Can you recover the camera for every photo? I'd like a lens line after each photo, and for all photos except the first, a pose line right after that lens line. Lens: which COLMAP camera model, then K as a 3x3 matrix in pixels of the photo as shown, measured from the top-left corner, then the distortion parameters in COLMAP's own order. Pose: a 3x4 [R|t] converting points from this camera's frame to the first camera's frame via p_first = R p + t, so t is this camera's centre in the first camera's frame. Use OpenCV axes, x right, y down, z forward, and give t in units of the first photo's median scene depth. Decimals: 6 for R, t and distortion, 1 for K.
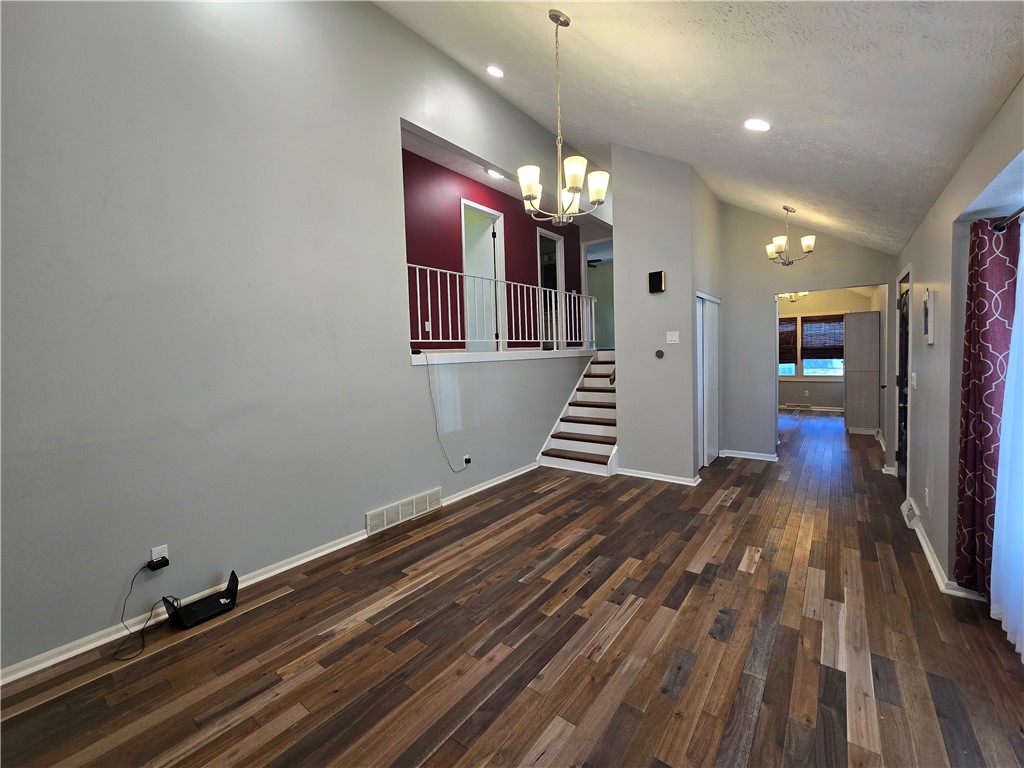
lens RADIAL K [[420.7, 0, 516.3], [0, 420.7, 372.2], [0, 0, 1]] dist [-0.002584, 0.000624]
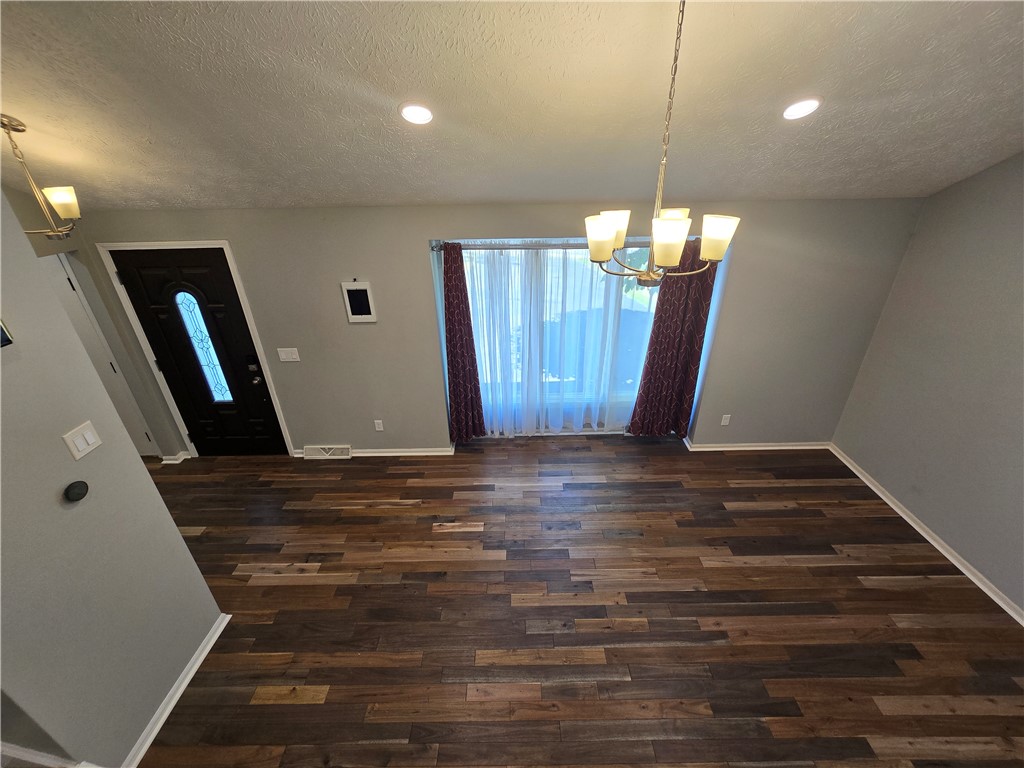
lens RADIAL K [[420.7, 0, 516.3], [0, 420.7, 372.2], [0, 0, 1]] dist [-0.002584, 0.000624]
pose [[-0.611115, -0.319885, 0.724025, -0.278722], [0.069505, 0.889482, 0.451653, -0.498453], [-0.788484, 0.326336, -0.521342, 1.422551]]
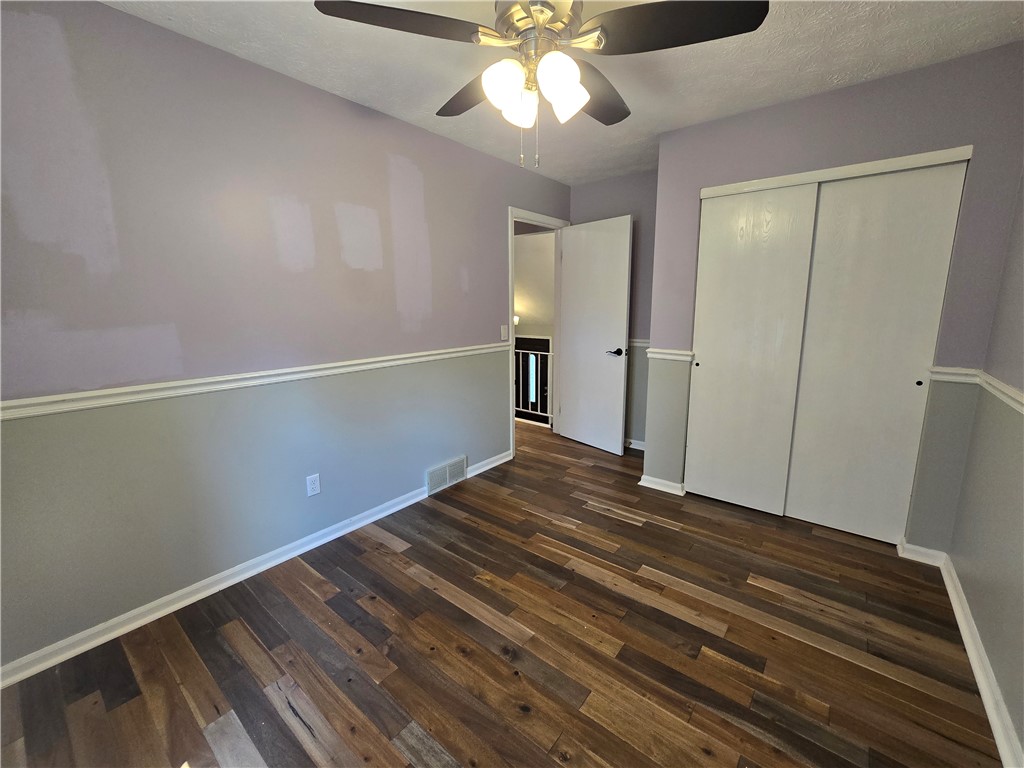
lens RADIAL K [[420.7, 0, 516.3], [0, 420.7, 372.2], [0, 0, 1]] dist [-0.002584, 0.000624]
pose [[0.020697, -0.131815, 0.991058, -2.064194], [0.046295, 0.990334, 0.130752, -0.511953], [-0.998713, 0.043175, 0.026599, 1.523134]]
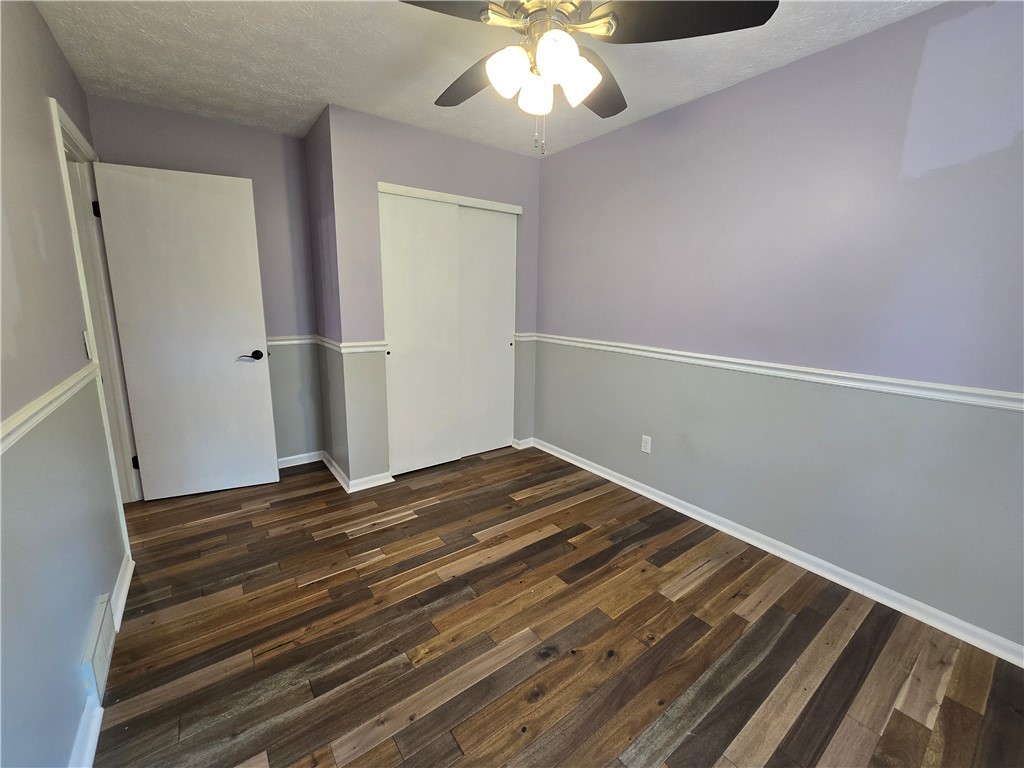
lens RADIAL K [[420.7, 0, 516.3], [0, 420.7, 372.2], [0, 0, 1]] dist [-0.002584, 0.000624]
pose [[-0.963127, -0.028047, 0.267580, -1.602399], [0.029109, 0.977851, 0.207269, -0.542071], [-0.267466, 0.207416, -0.940979, 2.073948]]
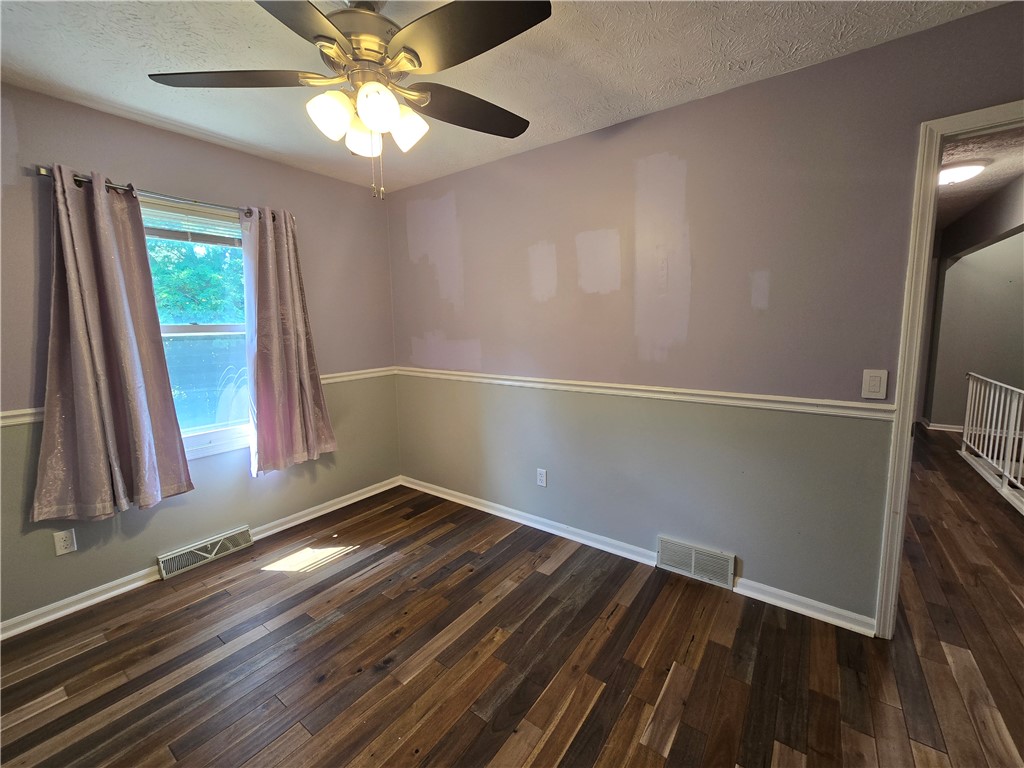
lens RADIAL K [[420.7, 0, 516.3], [0, 420.7, 372.2], [0, 0, 1]] dist [-0.002584, 0.000624]
pose [[0.999350, 0.014611, 0.032970, -1.316476], [-0.016857, 0.997481, 0.068896, -0.517435], [-0.031880, -0.069407, 0.997079, 0.936756]]
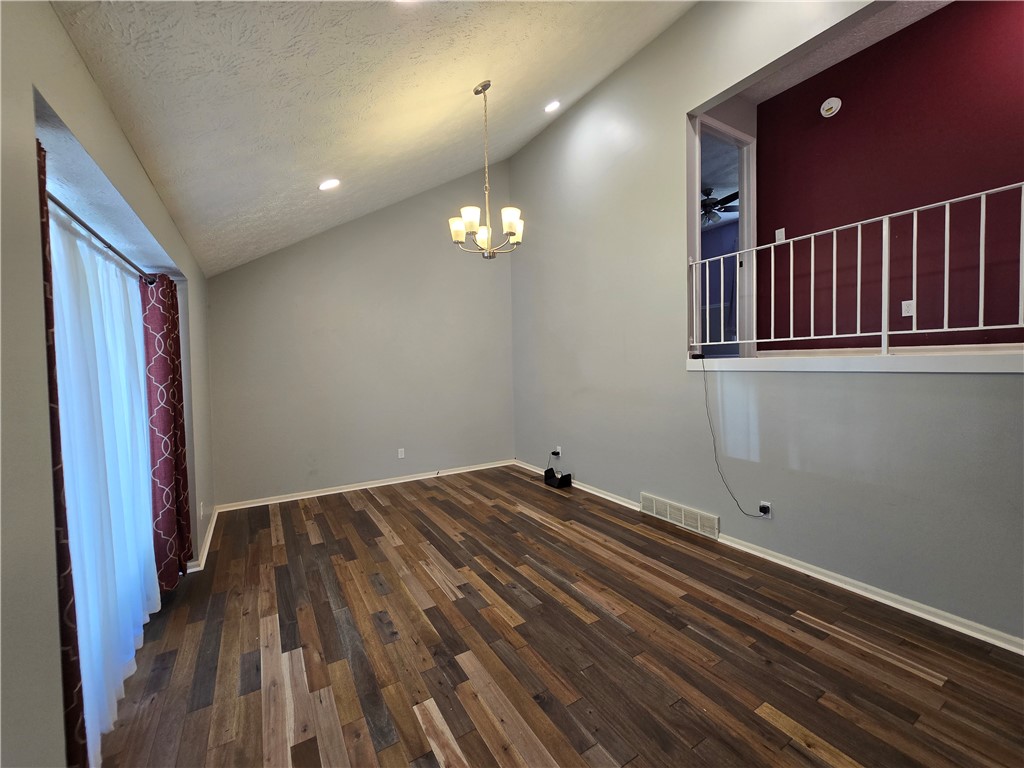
lens RADIAL K [[420.7, 0, 516.3], [0, 420.7, 372.2], [0, 0, 1]] dist [-0.002584, 0.000624]
pose [[-0.352906, 0.060001, -0.933733, 1.084953], [-0.013024, 0.997530, 0.069023, -0.101620], [0.935568, 0.036520, -0.351253, 1.351990]]
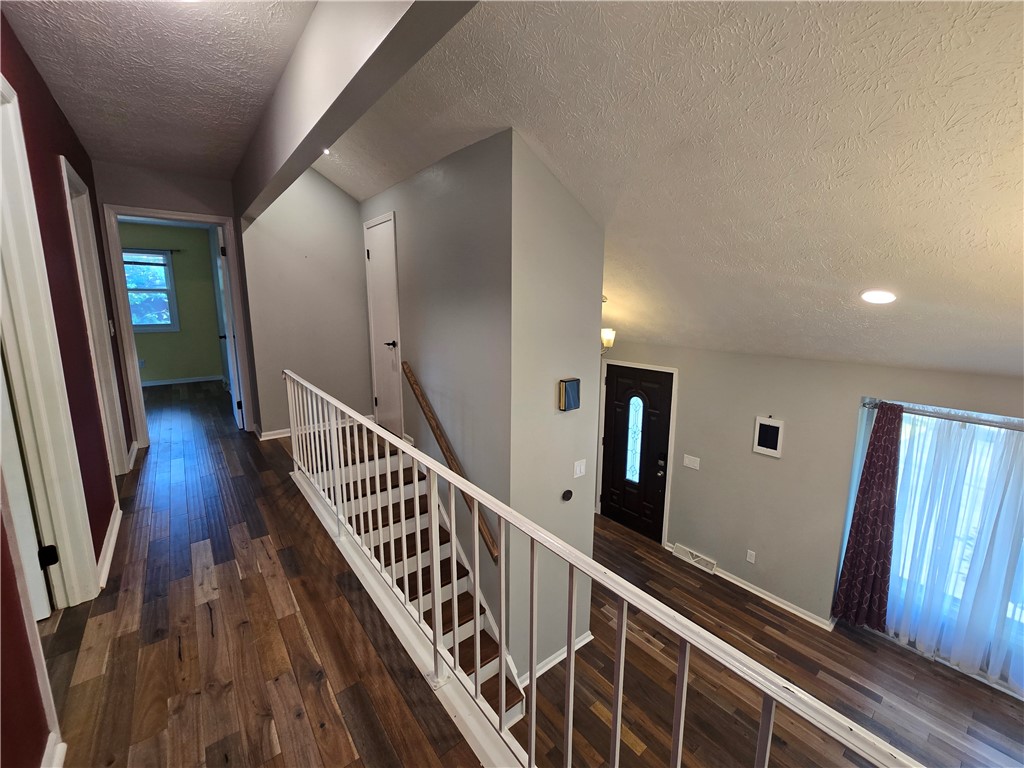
lens RADIAL K [[420.7, 0, 516.3], [0, 420.7, 372.2], [0, 0, 1]] dist [-0.002584, 0.000624]
pose [[0.238484, -0.127169, 0.962784, -0.534405], [0.030136, 0.991881, 0.123548, -0.559322], [-0.970679, -0.000450, 0.240380, 1.547988]]
